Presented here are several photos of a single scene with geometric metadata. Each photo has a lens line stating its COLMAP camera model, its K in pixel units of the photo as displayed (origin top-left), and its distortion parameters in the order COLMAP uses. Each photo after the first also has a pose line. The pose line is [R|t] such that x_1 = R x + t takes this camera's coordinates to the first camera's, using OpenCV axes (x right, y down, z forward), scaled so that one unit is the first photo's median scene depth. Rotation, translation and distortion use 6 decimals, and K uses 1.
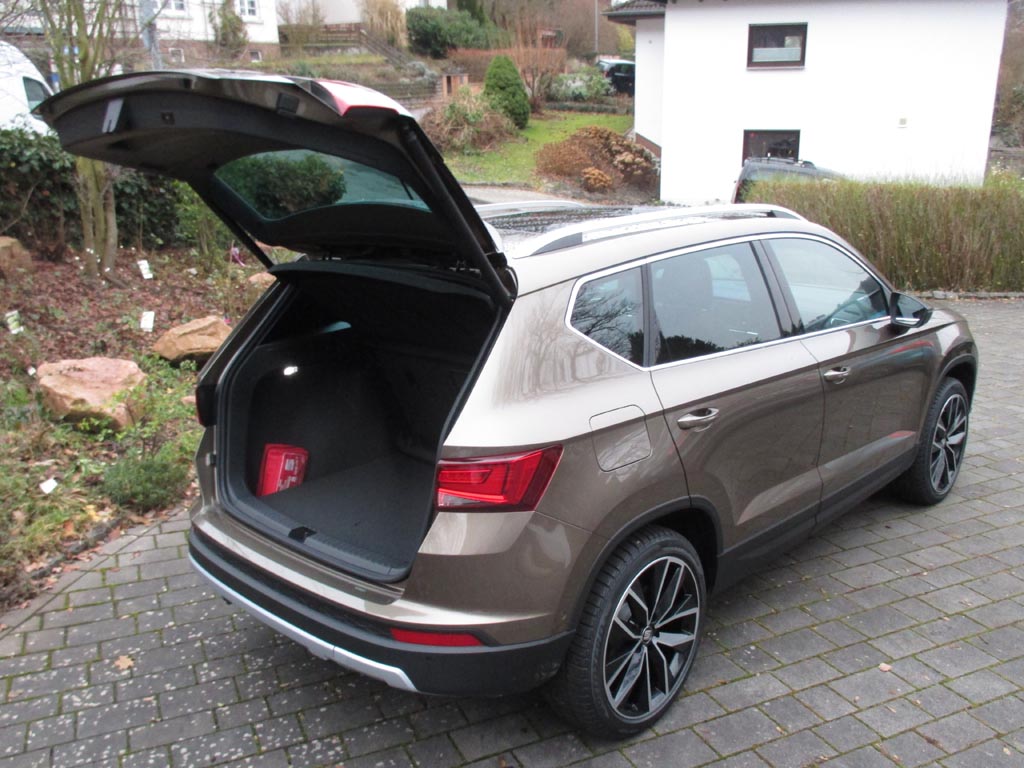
lens RADIAL K [[932.3, 0, 509.6], [0, 932.3, 377.4], [0, 0, 1]] dist [-0.037985, 0.000000]
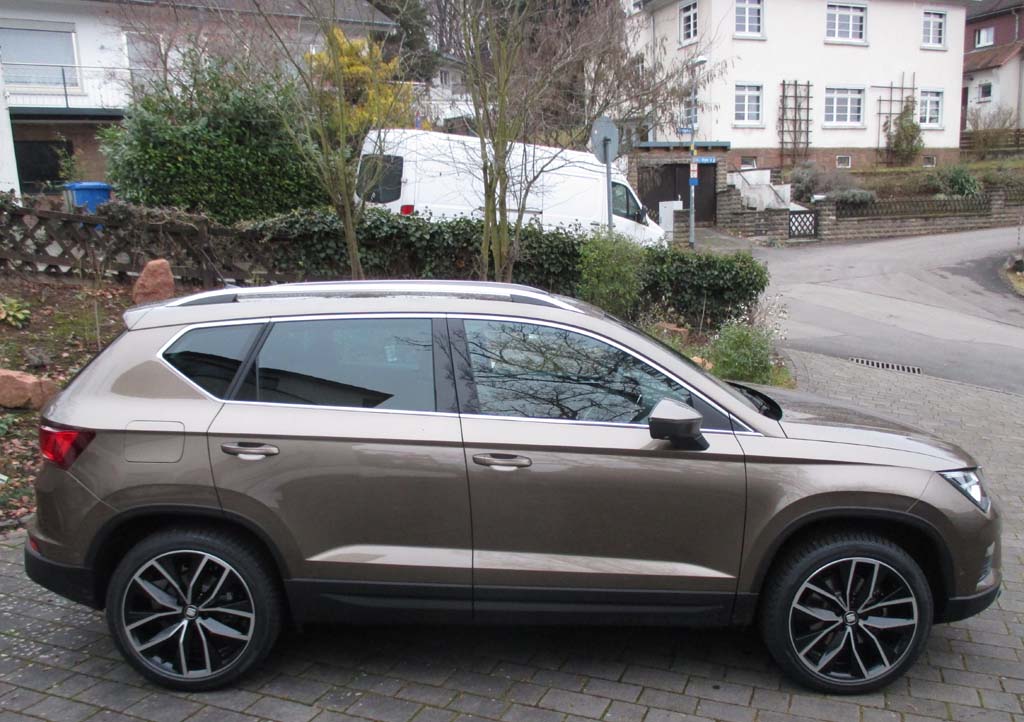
lens RADIAL K [[881.2, 0, 513.1], [0, 881.2, 361.1], [0, 0, 1]] dist [-0.038748, -0.002248]
pose [[0.716910, 0.122300, -0.686354, 0.957922], [-0.199036, 0.979424, -0.033376, -0.077812], [0.668150, 0.160537, 0.726501, 0.303182]]
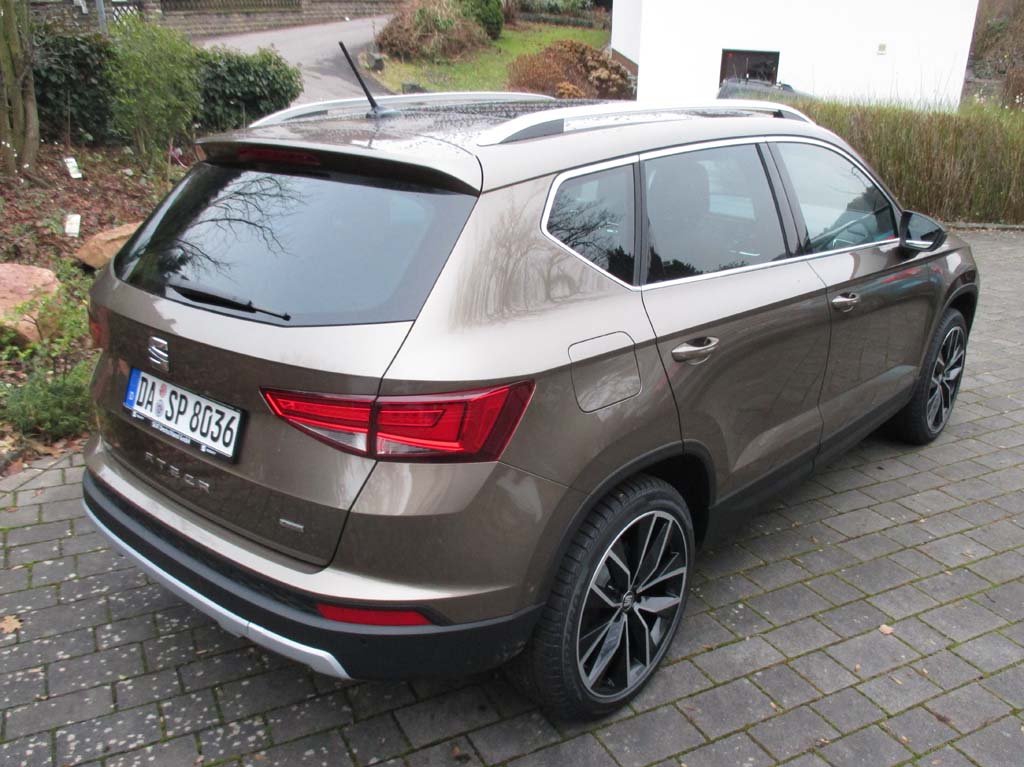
lens RADIAL K [[932.3, 0, 544.3], [0, 932.3, 380.8], [0, 0, 1]] dist [-0.037985, 0.000000]
pose [[0.997190, 0.017229, 0.072901, 0.004385], [-0.023554, 0.995946, 0.086818, 0.002209], [-0.071110, -0.088291, 0.993553, 0.135253]]
